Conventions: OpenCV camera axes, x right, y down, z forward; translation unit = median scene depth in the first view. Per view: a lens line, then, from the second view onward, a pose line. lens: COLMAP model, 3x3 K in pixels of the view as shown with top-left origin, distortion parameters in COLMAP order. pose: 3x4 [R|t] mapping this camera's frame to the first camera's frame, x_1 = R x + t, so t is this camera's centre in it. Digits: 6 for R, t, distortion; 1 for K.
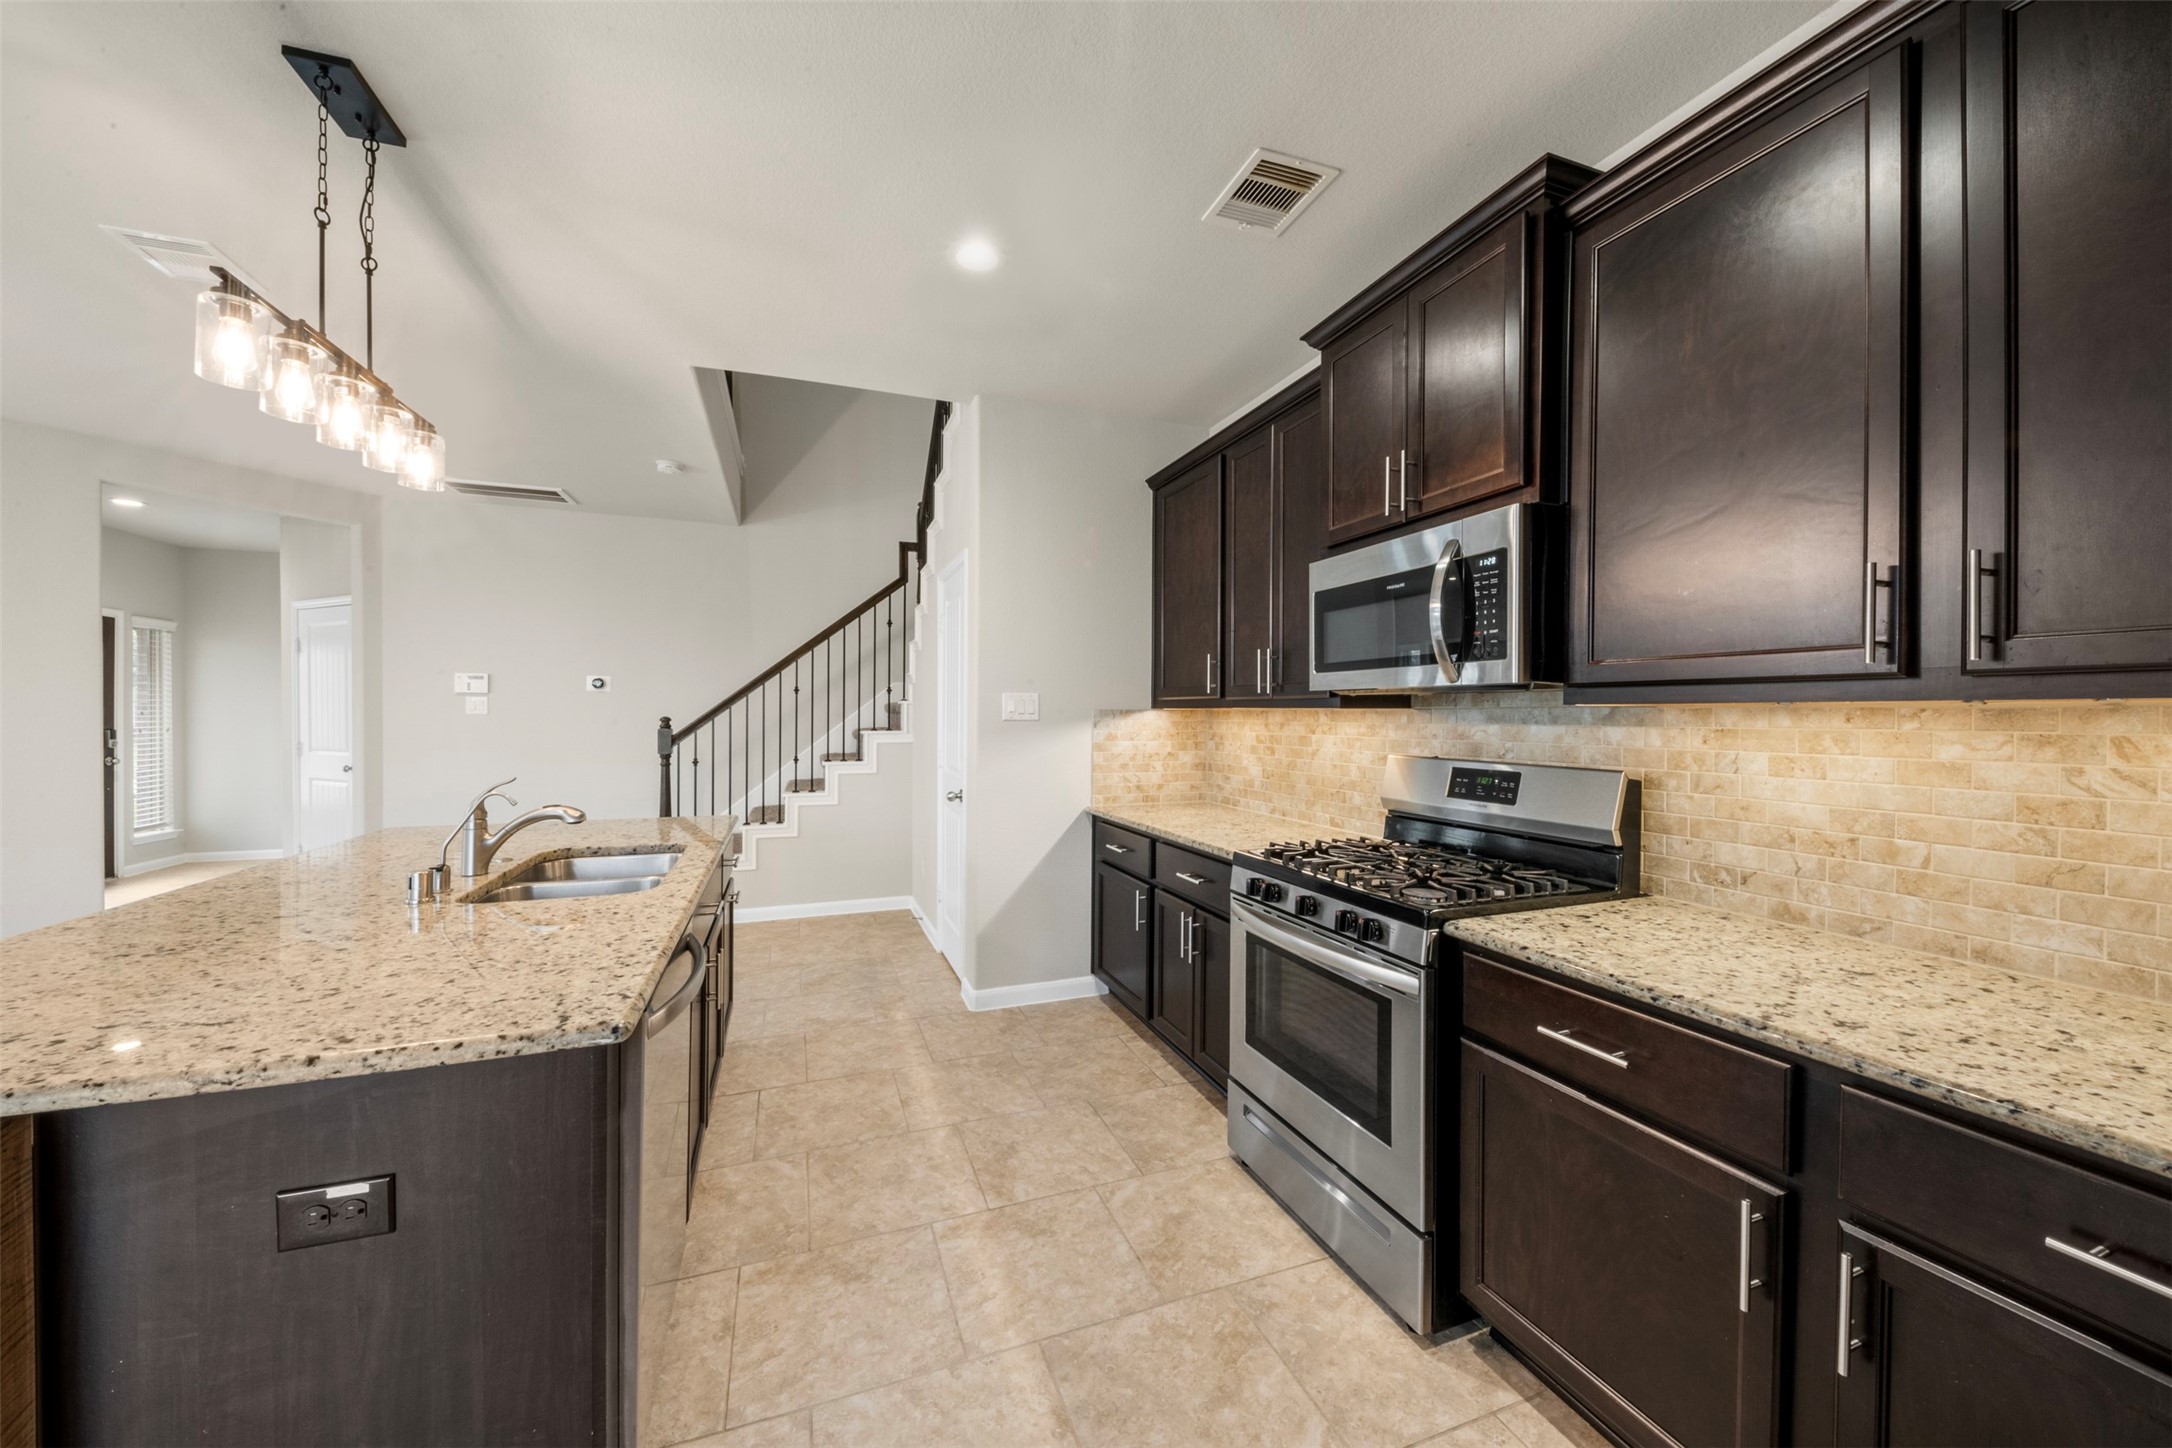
lens RADIAL K [[765.3, 0, 1080.4], [0, 765.3, 722.4], [0, 0, 1]] dist [0.001145, -0.000312]
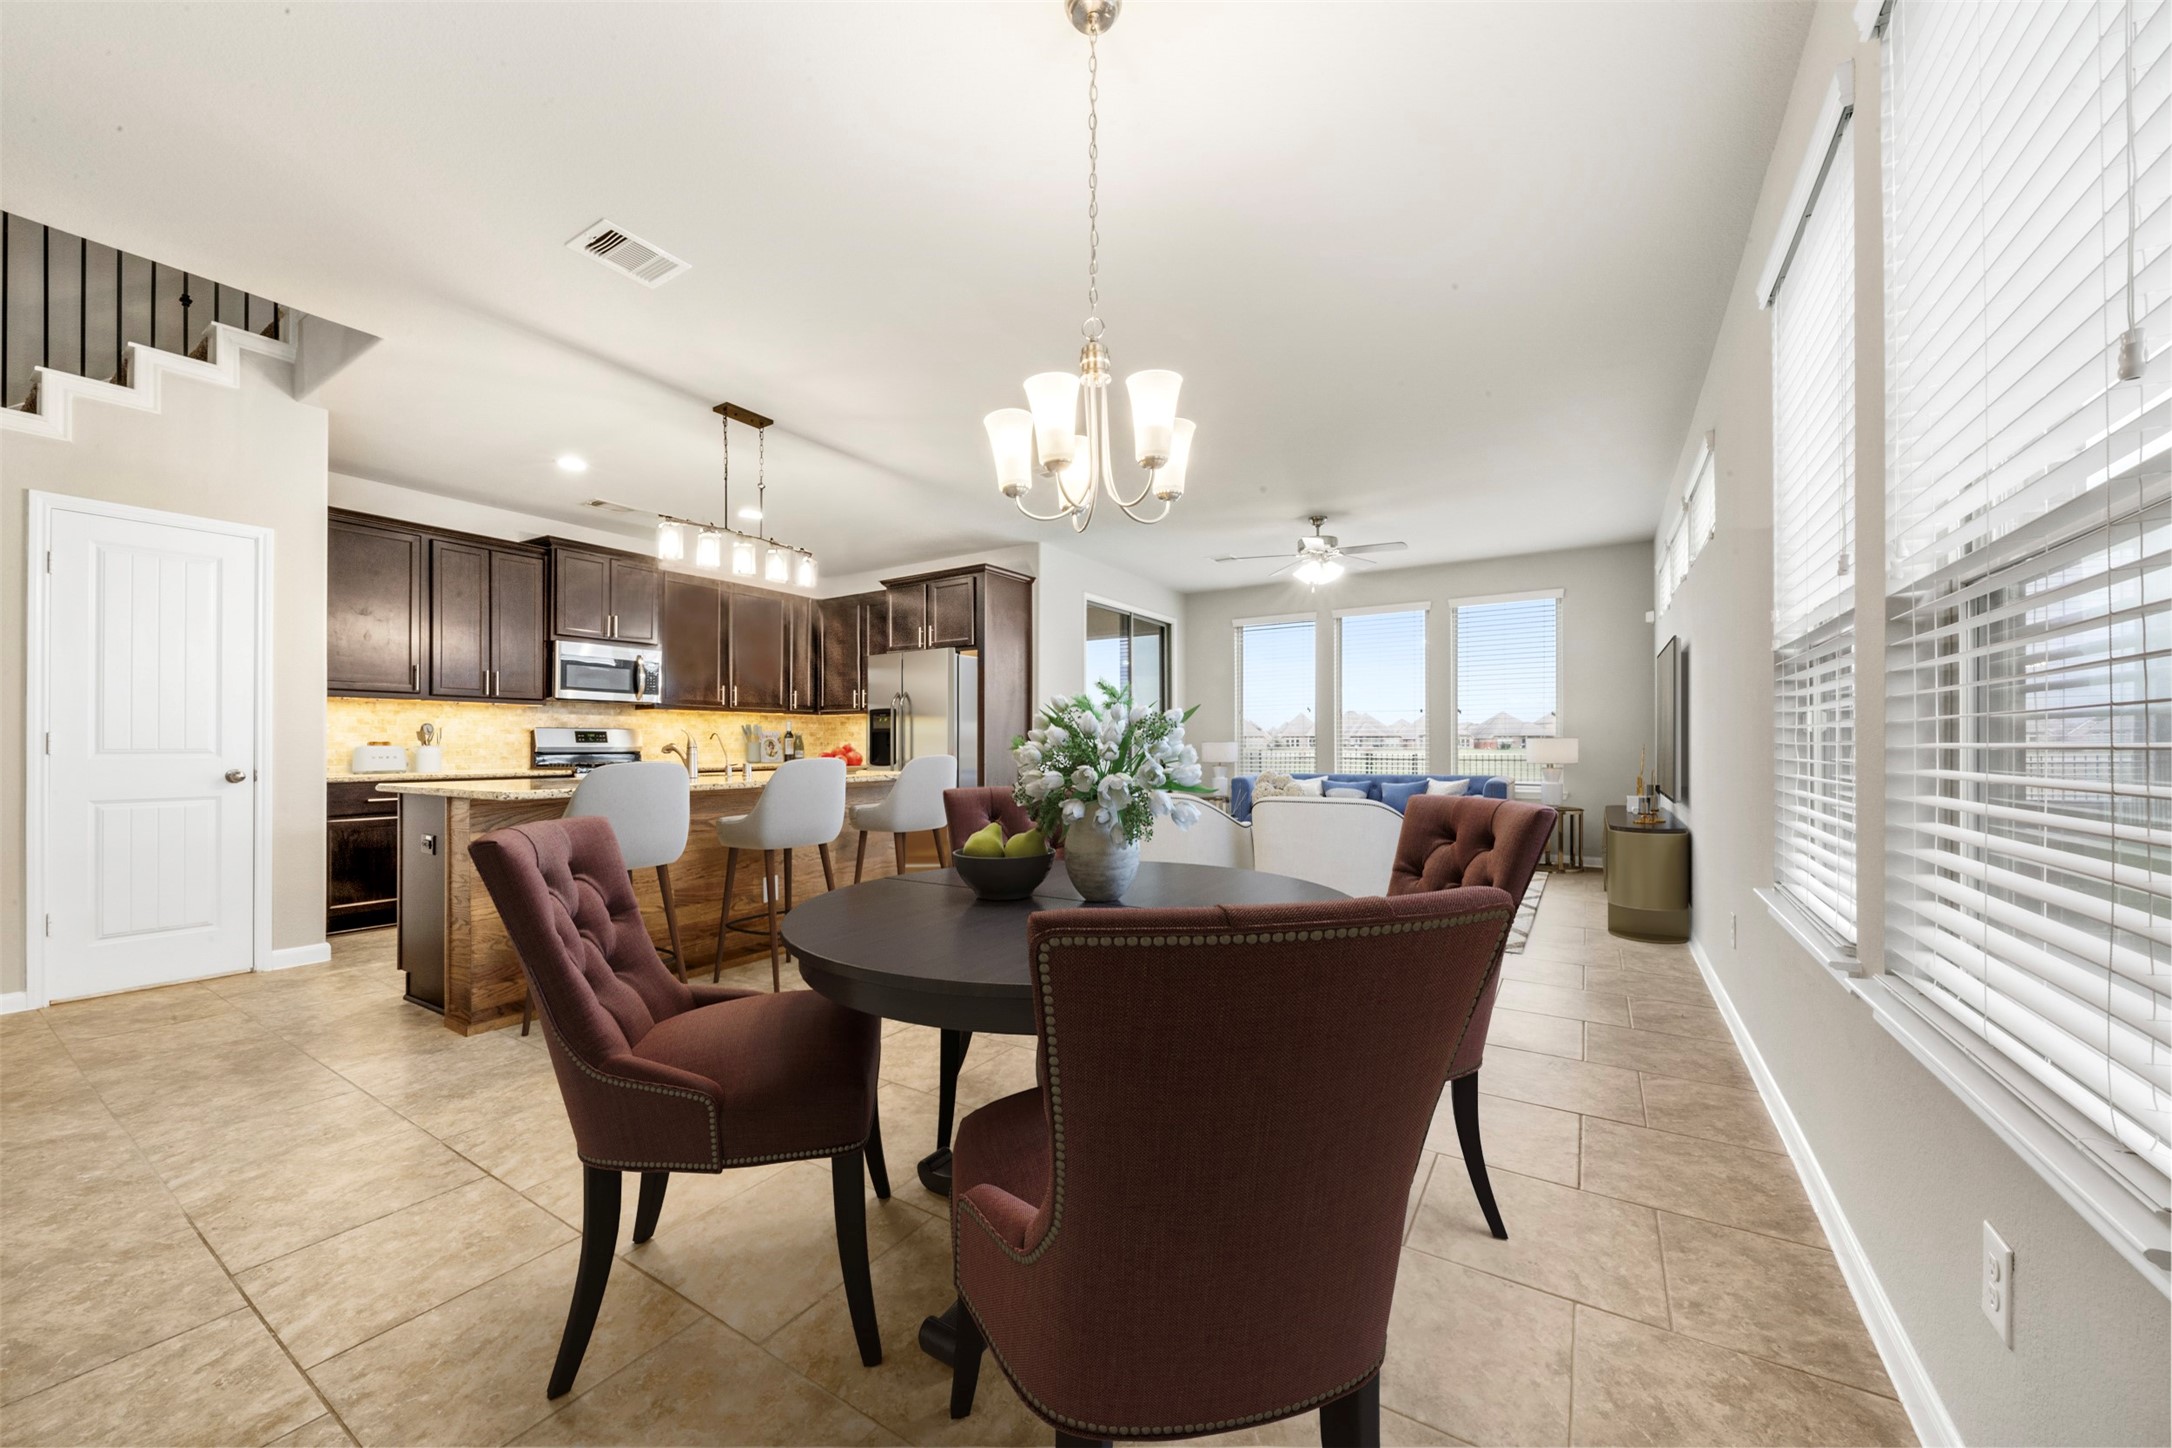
lens RADIAL K [[802.4, 0, 1078.8], [0, 802.4, 736.6], [0, 0, 1]] dist [0.002458, -0.000160]
pose [[-0.606668, 0.004981, 0.794940, -3.288526], [0.006766, 0.999977, -0.001103, 0.113404], [-0.794927, 0.004709, -0.606687, 1.593942]]
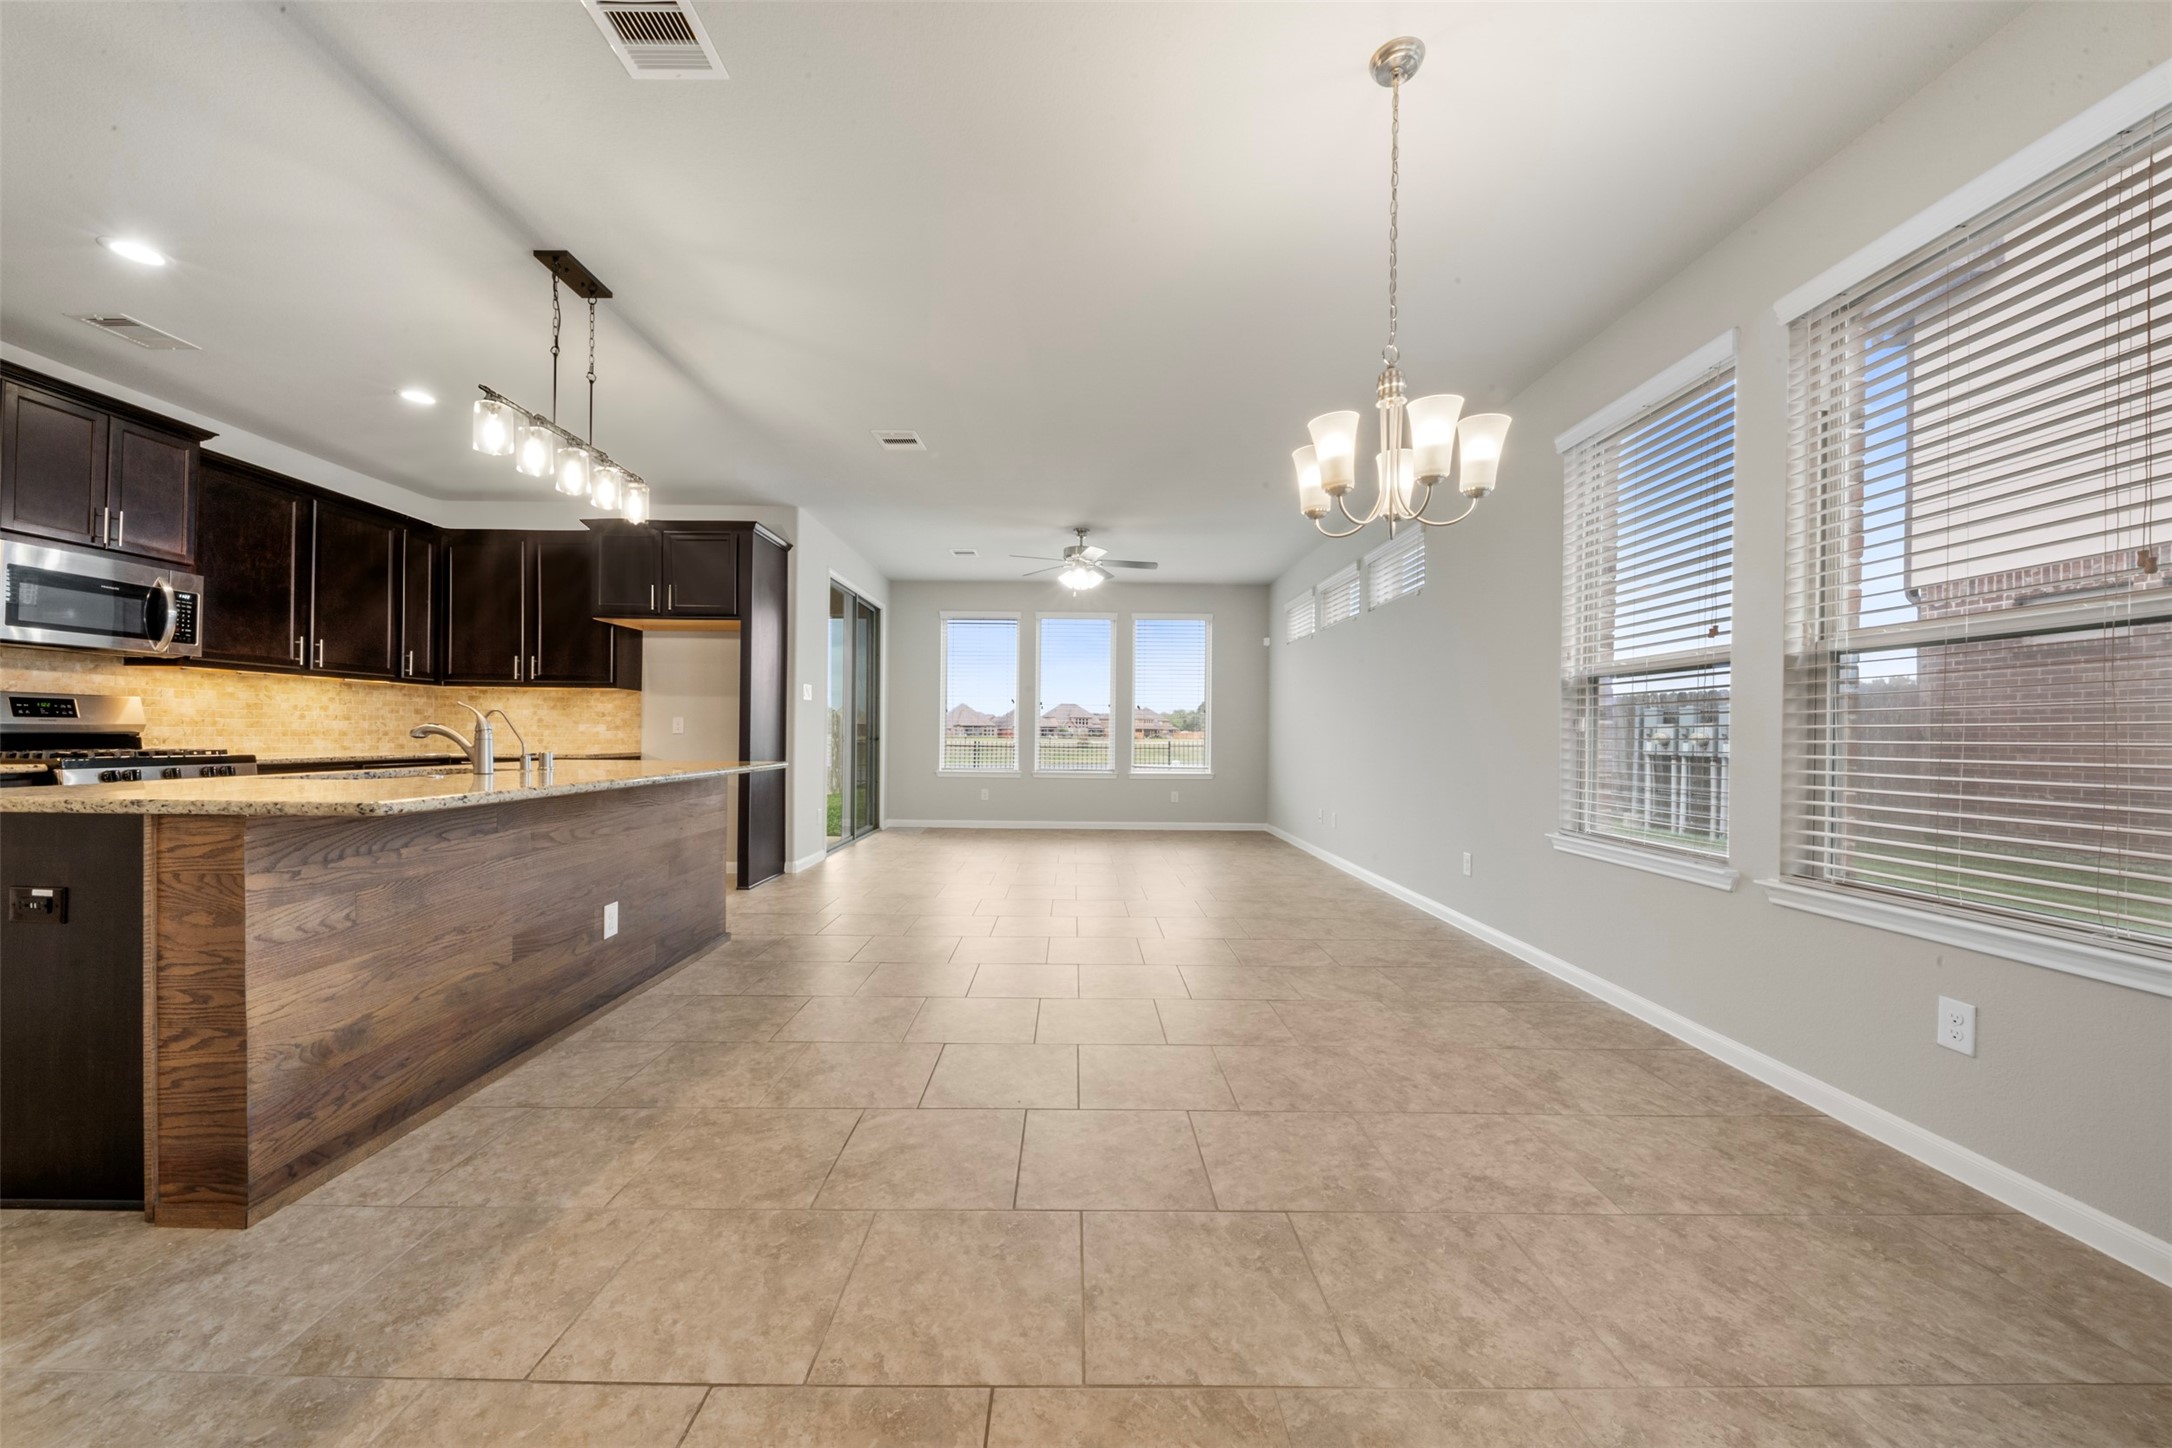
lens RADIAL K [[765.3, 0, 1083.2], [0, 765.3, 734.3], [0, 0, 1]] dist [0.001145, -0.000312]
pose [[-0.941338, -0.014372, 0.337160, -2.453739], [-0.011637, 0.999881, 0.010131, 0.114939], [-0.337266, 0.005613, -0.941393, 2.099088]]
